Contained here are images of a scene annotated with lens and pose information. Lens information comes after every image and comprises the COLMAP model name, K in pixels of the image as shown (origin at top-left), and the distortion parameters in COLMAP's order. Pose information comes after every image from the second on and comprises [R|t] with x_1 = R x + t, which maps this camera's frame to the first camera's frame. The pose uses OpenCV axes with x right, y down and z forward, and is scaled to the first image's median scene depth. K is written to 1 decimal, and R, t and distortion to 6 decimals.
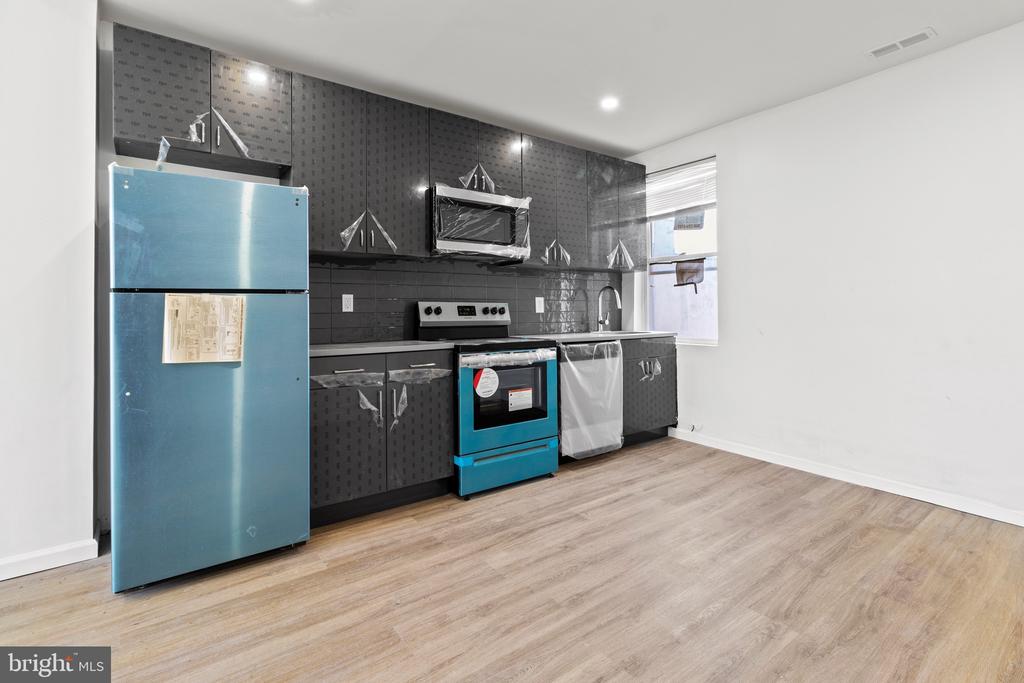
lens RADIAL K [[474.7, 0, 529.9], [0, 474.7, 311.9], [0, 0, 1]] dist [-0.000006, -0.000092]
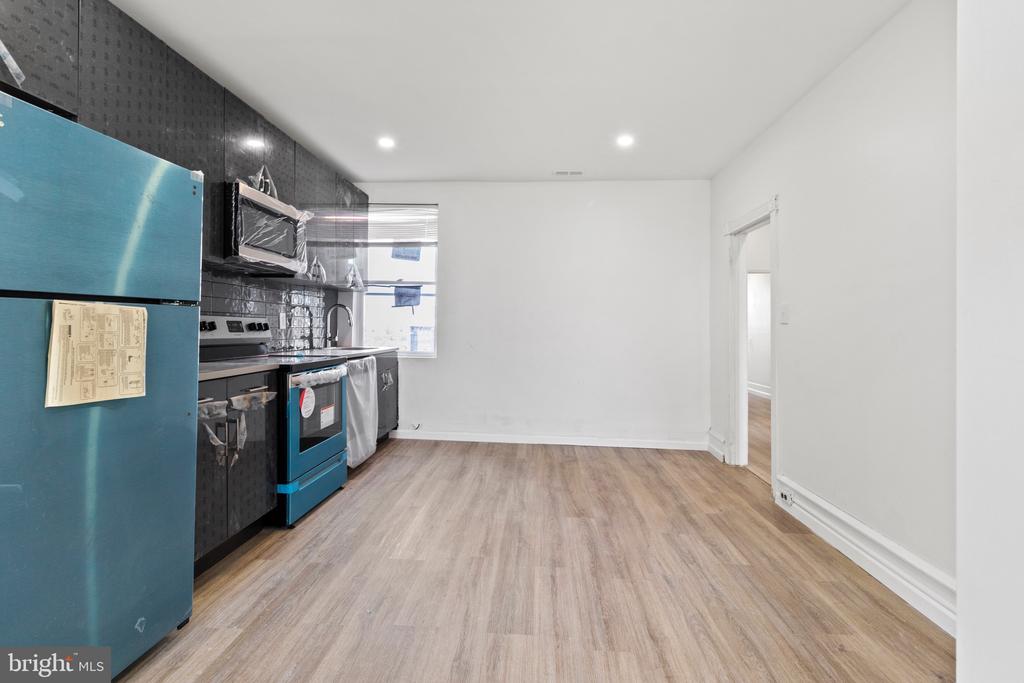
lens RADIAL K [[464.4, 0, 512.3], [0, 464.4, 329.6], [0, 0, 1]] dist [0.000404, -0.000028]
pose [[0.656375, 0.012826, 0.754326, -0.540687], [-0.018343, 0.999831, -0.001039, -0.005873], [-0.754212, -0.013154, 0.656499, 0.066717]]
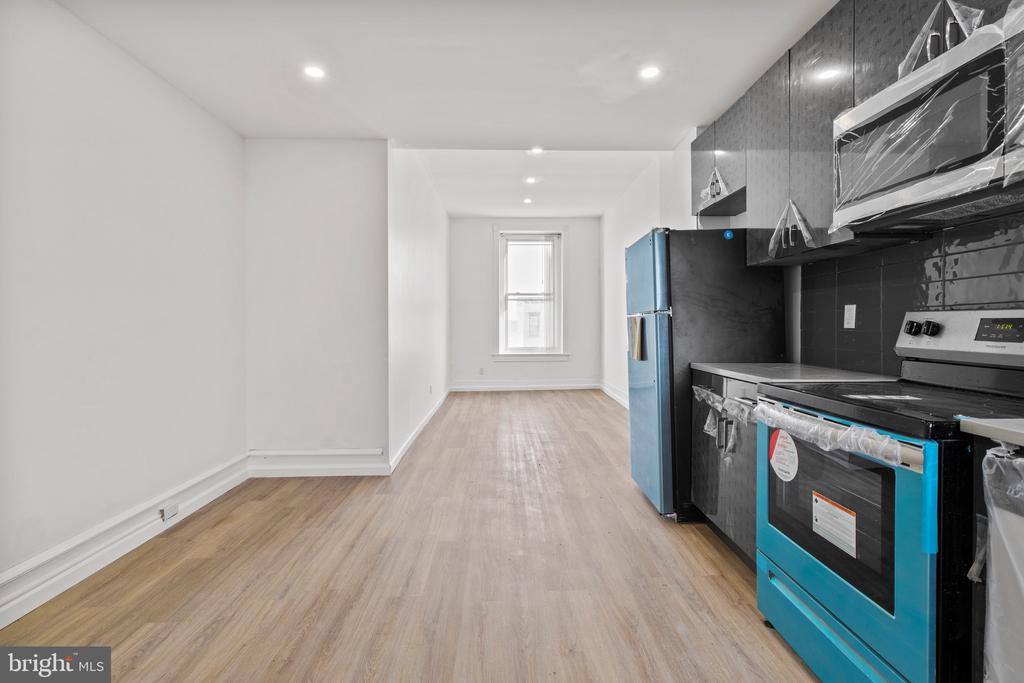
lens RADIAL K [[482.2, 0, 522.9], [0, 482.2, 318.8], [0, 0, 1]] dist [0.001341, 0.000189]
pose [[-0.578043, 0.002271, -0.816003, 0.587894], [0.010952, 0.999928, -0.004975, -0.020441], [0.815933, -0.011813, -0.578026, 1.098601]]
